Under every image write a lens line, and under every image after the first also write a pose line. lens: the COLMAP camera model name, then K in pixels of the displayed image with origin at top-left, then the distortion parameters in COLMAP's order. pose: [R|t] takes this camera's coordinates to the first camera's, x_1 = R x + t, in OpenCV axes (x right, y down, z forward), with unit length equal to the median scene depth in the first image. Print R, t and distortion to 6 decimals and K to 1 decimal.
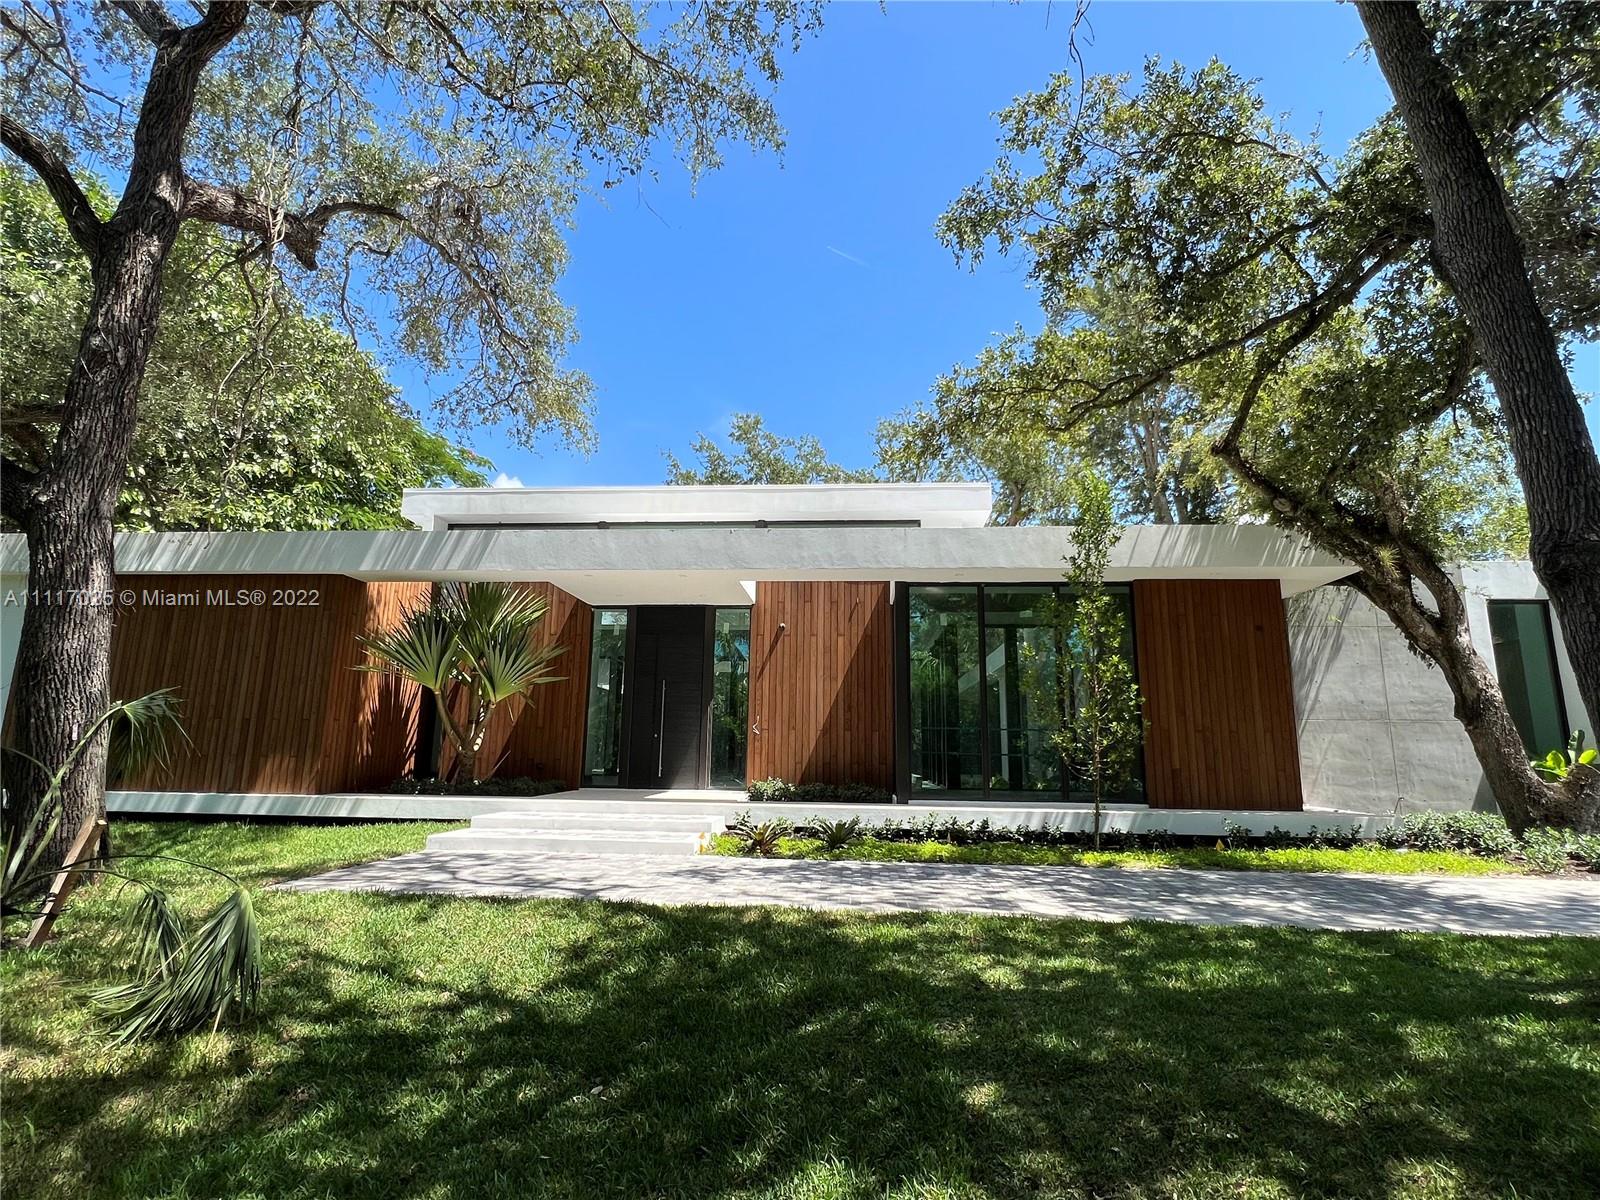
lens RADIAL K [[782.5, 0, 800.0], [0, 782.5, 600.0], [0, 0, 1]] dist [0.002101, 0.000357]
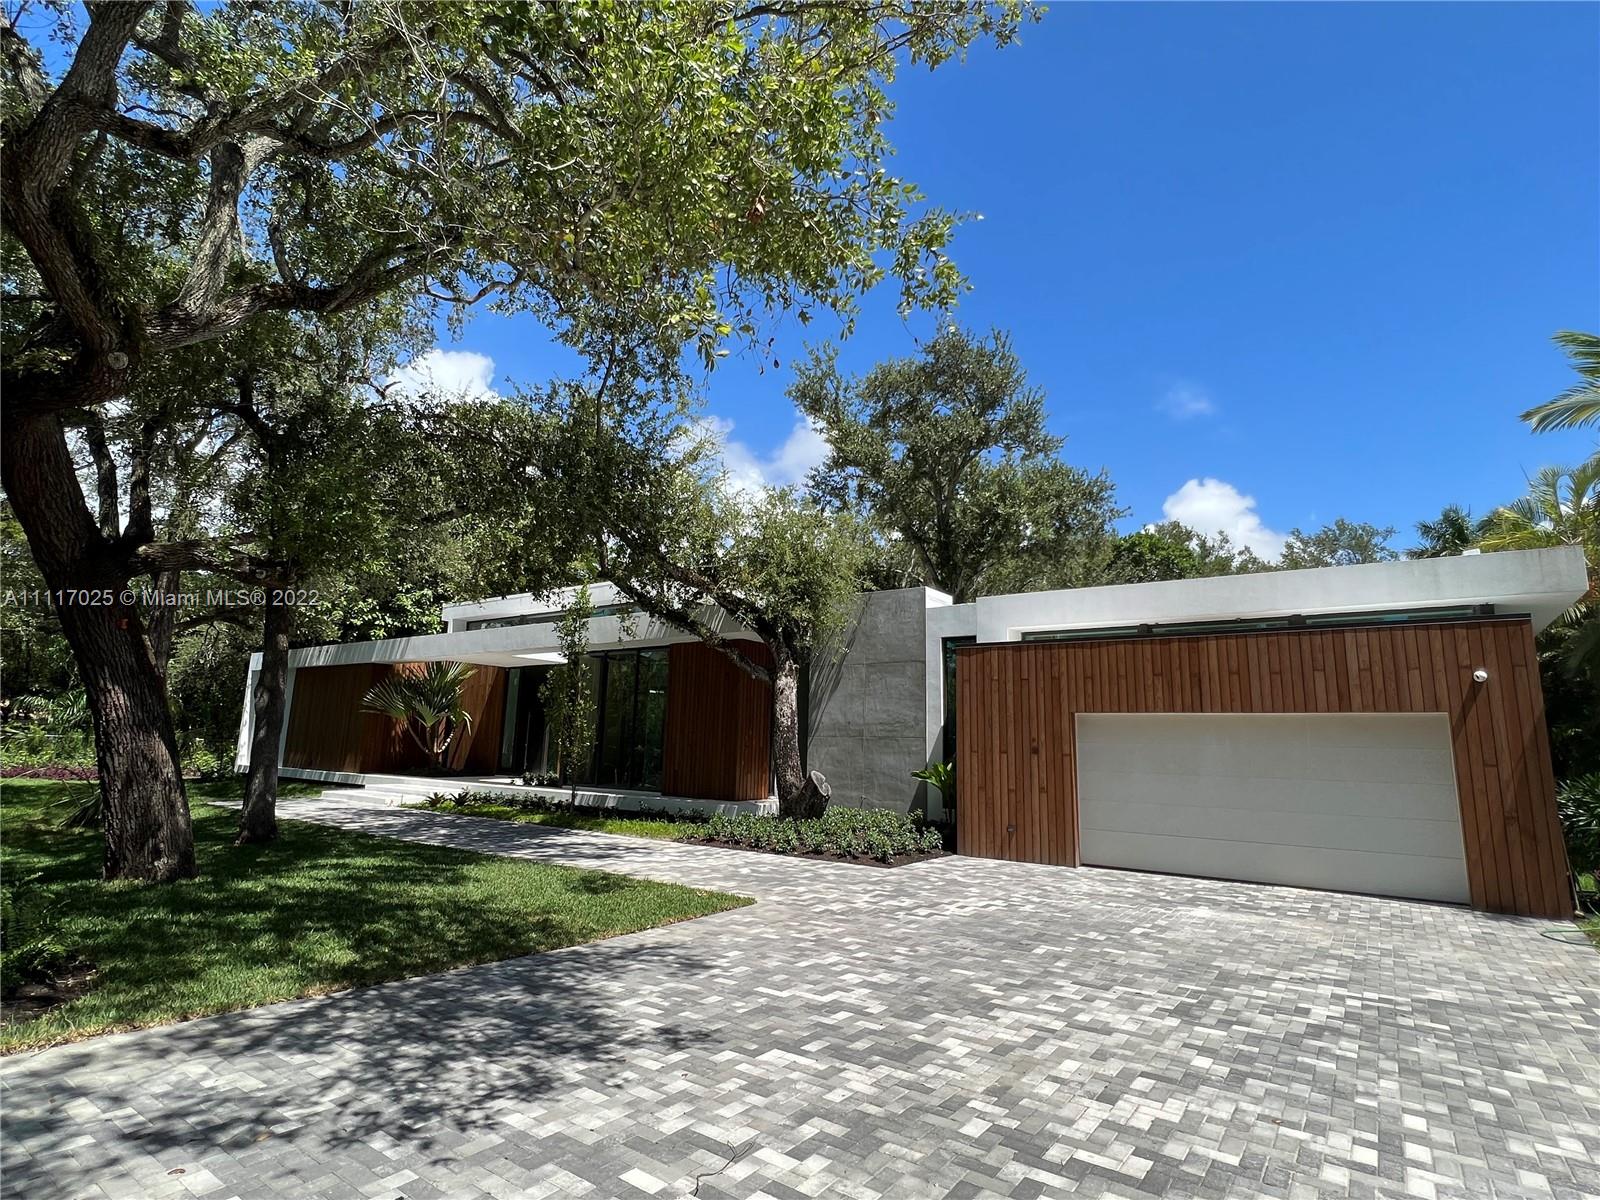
lens RADIAL K [[782.5, 0, 800.0], [0, 782.5, 600.0], [0, 0, 1]] dist [0.002101, 0.000357]
pose [[0.858843, -0.087496, -0.504711, 1.399968], [0.074469, 0.996163, -0.045975, -0.020073], [0.506797, 0.001900, 0.862063, -0.164877]]
